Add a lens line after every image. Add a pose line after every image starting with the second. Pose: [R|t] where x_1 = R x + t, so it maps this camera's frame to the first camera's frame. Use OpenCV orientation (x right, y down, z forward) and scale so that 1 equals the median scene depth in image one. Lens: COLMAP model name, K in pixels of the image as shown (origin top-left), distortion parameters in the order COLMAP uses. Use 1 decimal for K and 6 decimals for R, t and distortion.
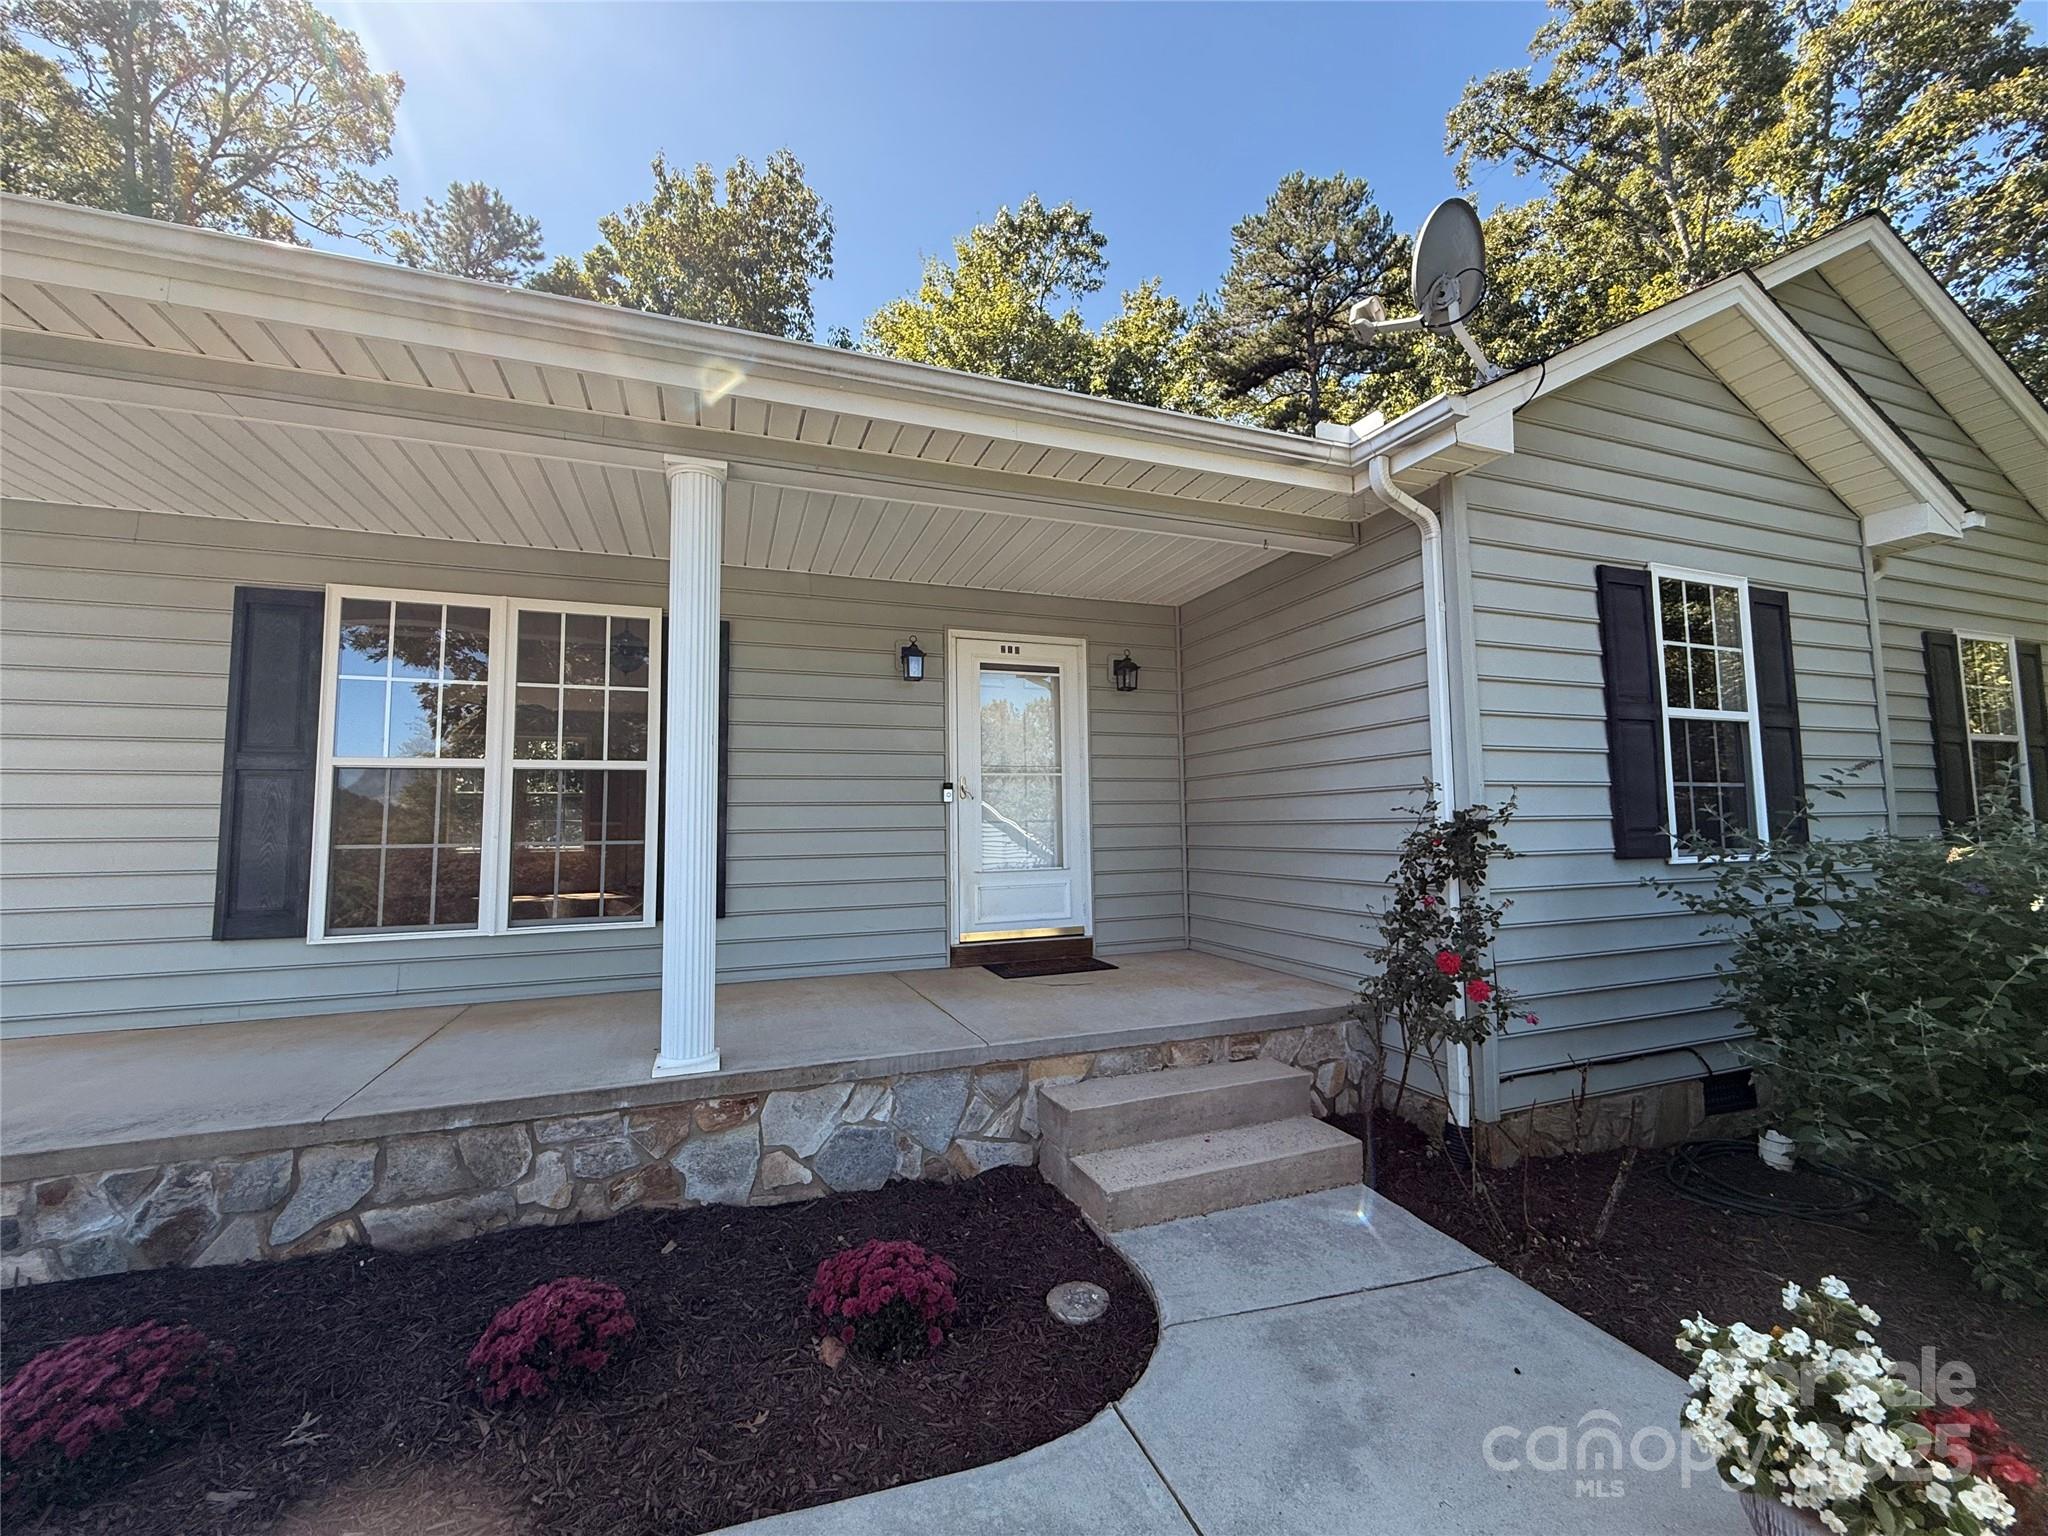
lens RADIAL K [[816.4, 0, 1019.4], [0, 816.4, 768.6], [0, 0, 1]] dist [-0.000226, 0.000861]
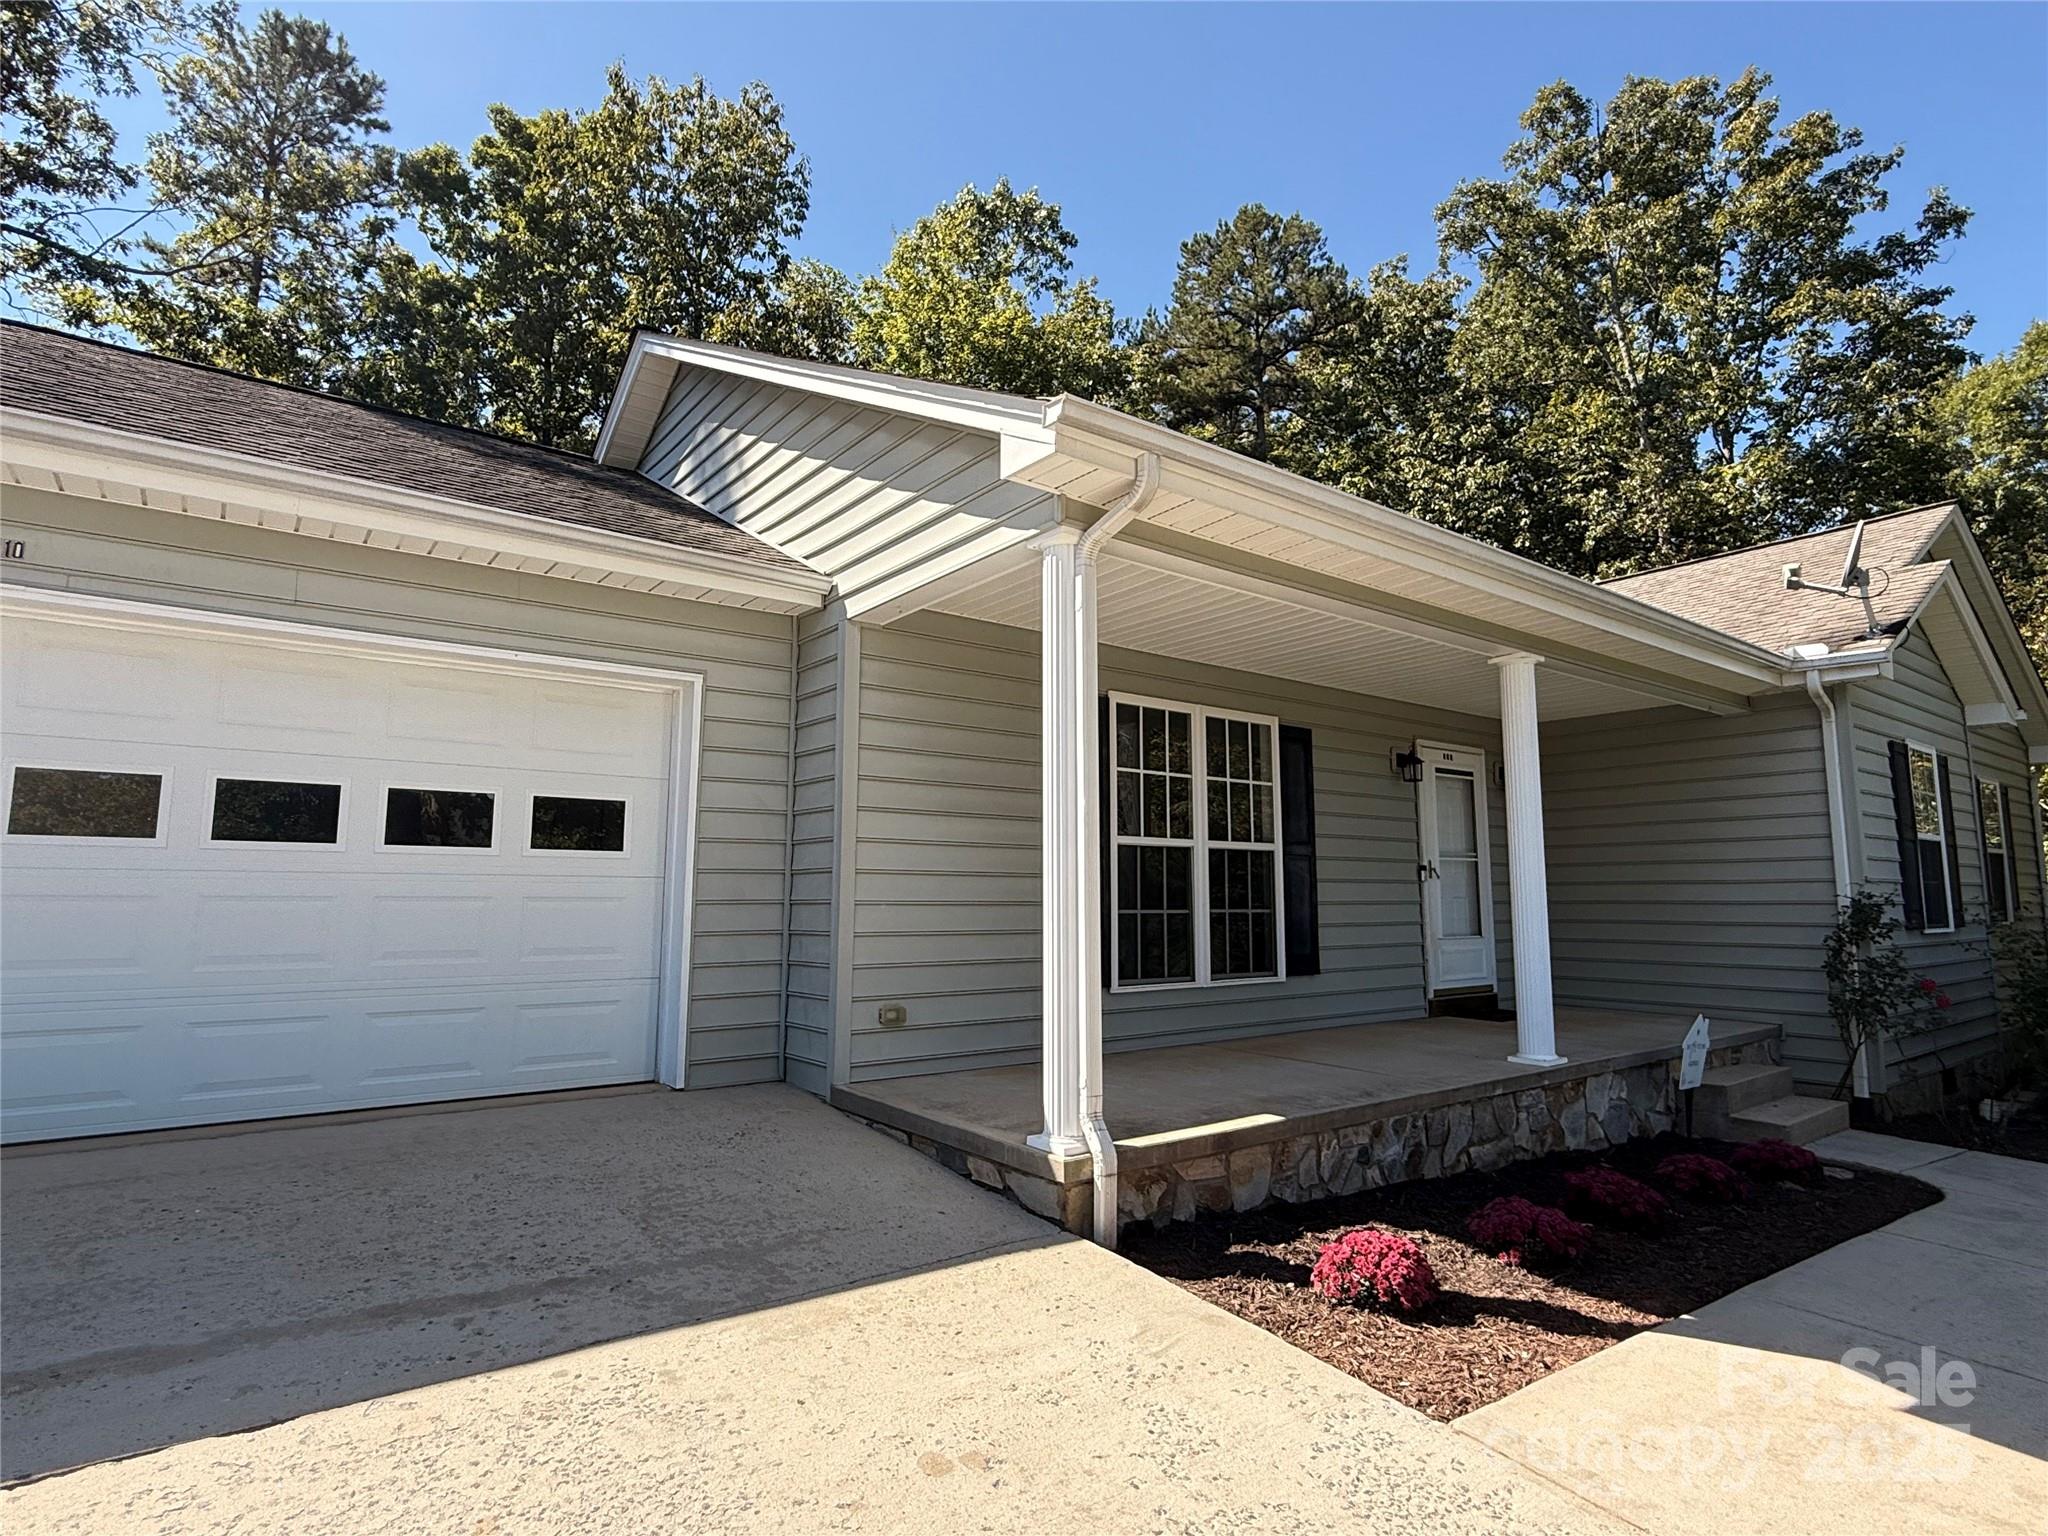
lens RADIAL K [[1075.0, 0, 1027.0], [0, 1075.0, 763.4], [0, 0, 1]] dist [-0.001161, 0.002038]
pose [[0.956585, 0.052416, 0.286700, -1.130432], [-0.036861, 0.997554, -0.059388, -0.017410], [-0.289112, 0.046242, 0.956178, -0.377486]]
